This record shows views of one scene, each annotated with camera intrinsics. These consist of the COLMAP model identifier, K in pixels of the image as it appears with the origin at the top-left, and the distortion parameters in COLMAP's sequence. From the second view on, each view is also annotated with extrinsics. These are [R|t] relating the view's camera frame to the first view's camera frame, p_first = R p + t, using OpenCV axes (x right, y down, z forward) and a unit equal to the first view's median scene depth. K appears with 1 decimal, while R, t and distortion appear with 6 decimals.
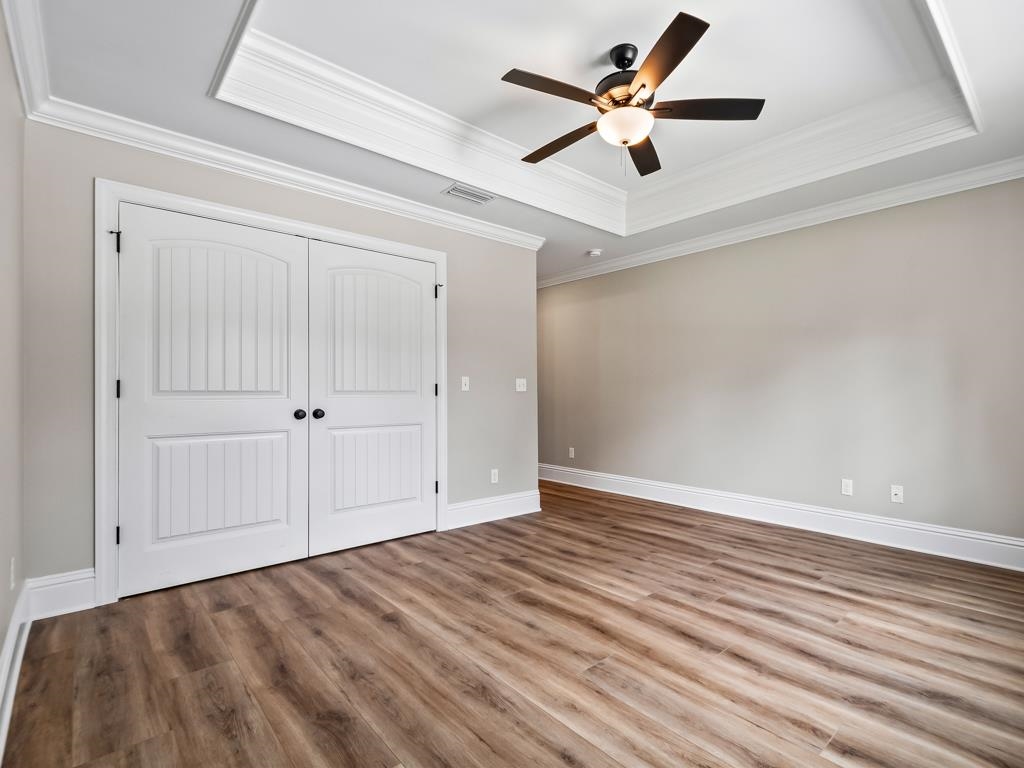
lens RADIAL K [[491.8, 0, 515.6], [0, 491.8, 386.4], [0, 0, 1]] dist [0.004729, -0.000723]
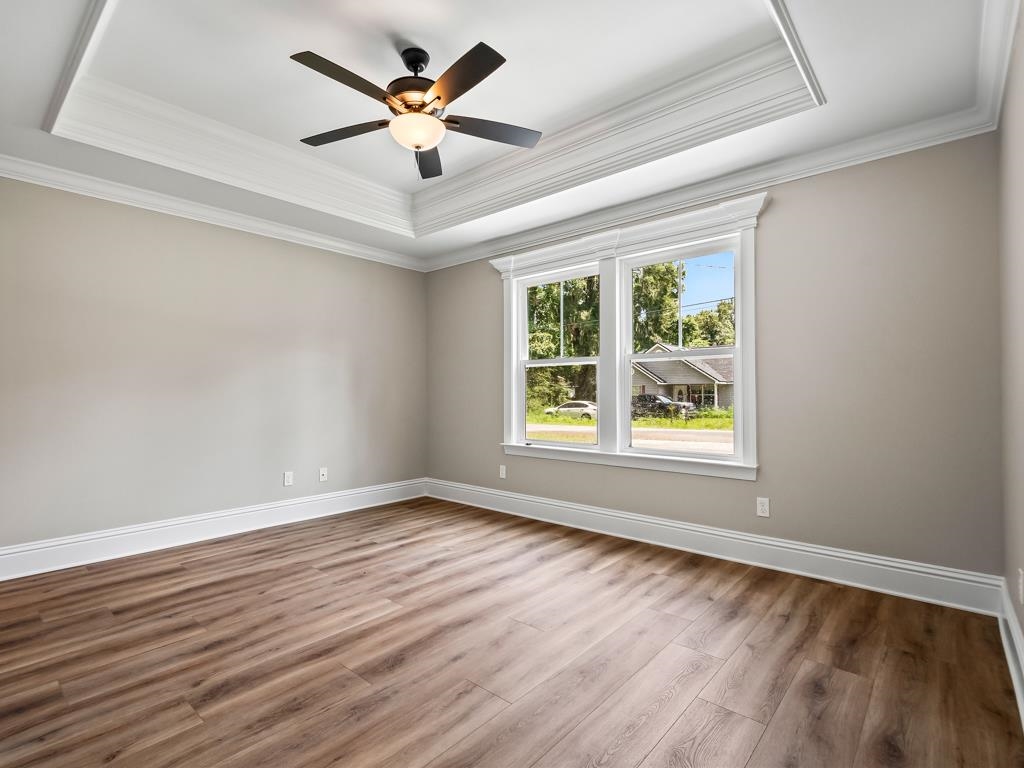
lens RADIAL K [[499.3, 0, 544.3], [0, 499.3, 392.7], [0, 0, 1]] dist [0.004008, -0.000458]
pose [[-0.171776, 0.002178, 0.985134, -0.701295], [-0.007108, 0.999969, -0.003451, 0.013808], [-0.985110, -0.007595, -0.171755, 0.808442]]
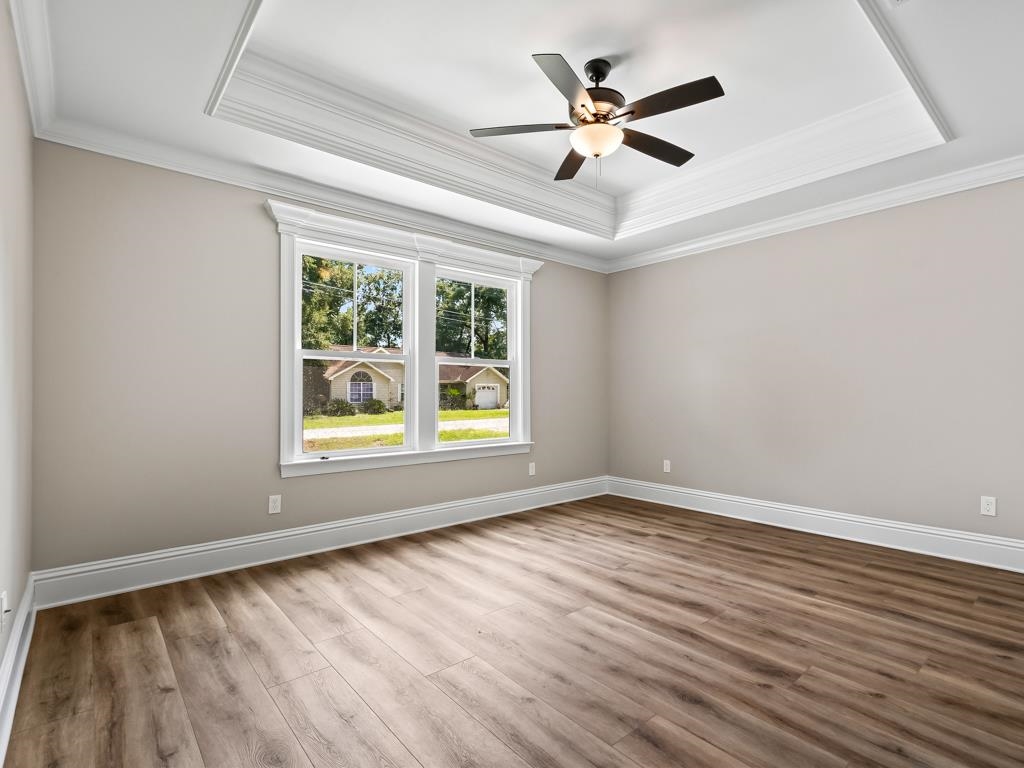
lens RADIAL K [[491.8, 0, 515.6], [0, 491.8, 386.4], [0, 0, 1]] dist [0.004729, -0.000723]
pose [[-0.999919, 0.001076, 0.012697, 0.335223], [0.000803, 0.999768, -0.021517, 0.017046], [-0.012717, -0.021505, -0.999688, 1.791742]]
